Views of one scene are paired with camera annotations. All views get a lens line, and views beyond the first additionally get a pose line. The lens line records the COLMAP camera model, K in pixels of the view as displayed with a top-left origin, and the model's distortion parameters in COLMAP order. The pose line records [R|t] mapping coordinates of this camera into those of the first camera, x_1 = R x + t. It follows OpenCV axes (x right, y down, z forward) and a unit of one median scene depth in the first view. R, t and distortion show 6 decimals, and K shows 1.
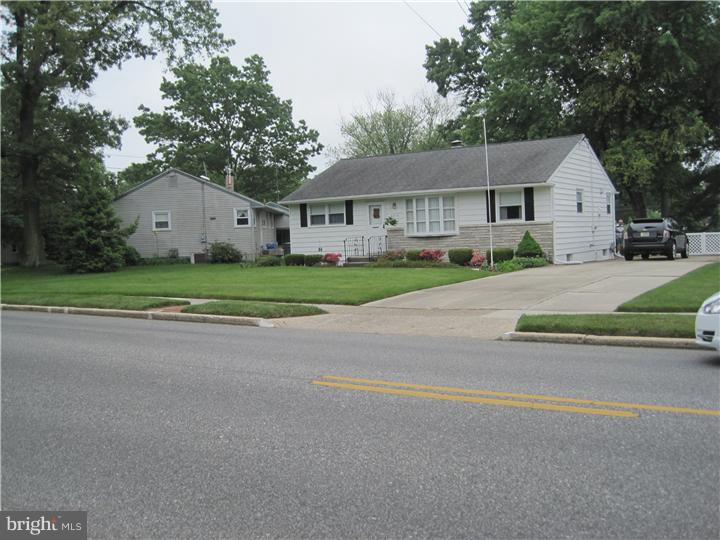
lens RADIAL K [[749.1, 0, 360.0], [0, 749.1, 270.0], [0, 0, 1]] dist [-0.185210, 0.141936]
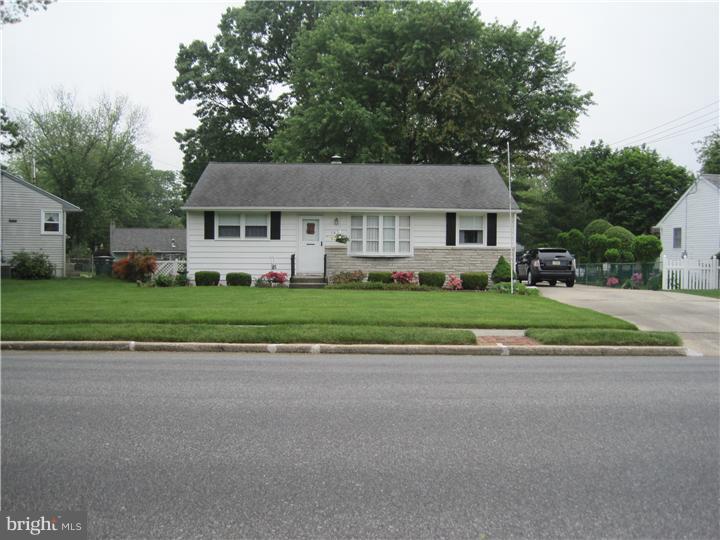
lens RADIAL K [[749.1, 0, 360.0], [0, 749.1, 270.0], [0, 0, 1]] dist [-0.185210, 0.141936]
pose [[0.815770, 0.030309, 0.577582, -0.454834], [-0.012888, 0.999331, -0.034238, 0.003524], [-0.578233, 0.020487, 0.815615, 0.245483]]
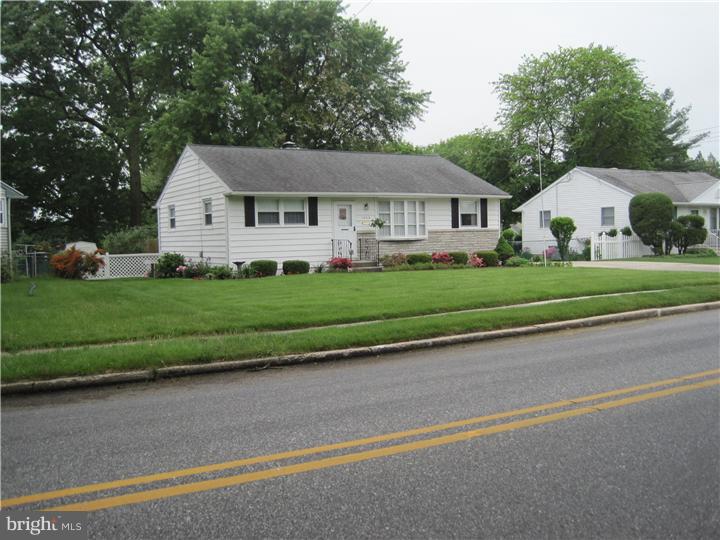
lens RADIAL K [[749.1, 0, 360.0], [0, 749.1, 270.0], [0, 0, 1]] dist [-0.185210, 0.141936]
pose [[0.426262, -0.009129, 0.904554, -0.799911], [0.048639, 0.998734, -0.012841, 0.003824], [-0.903291, 0.049471, 0.426166, 0.617801]]
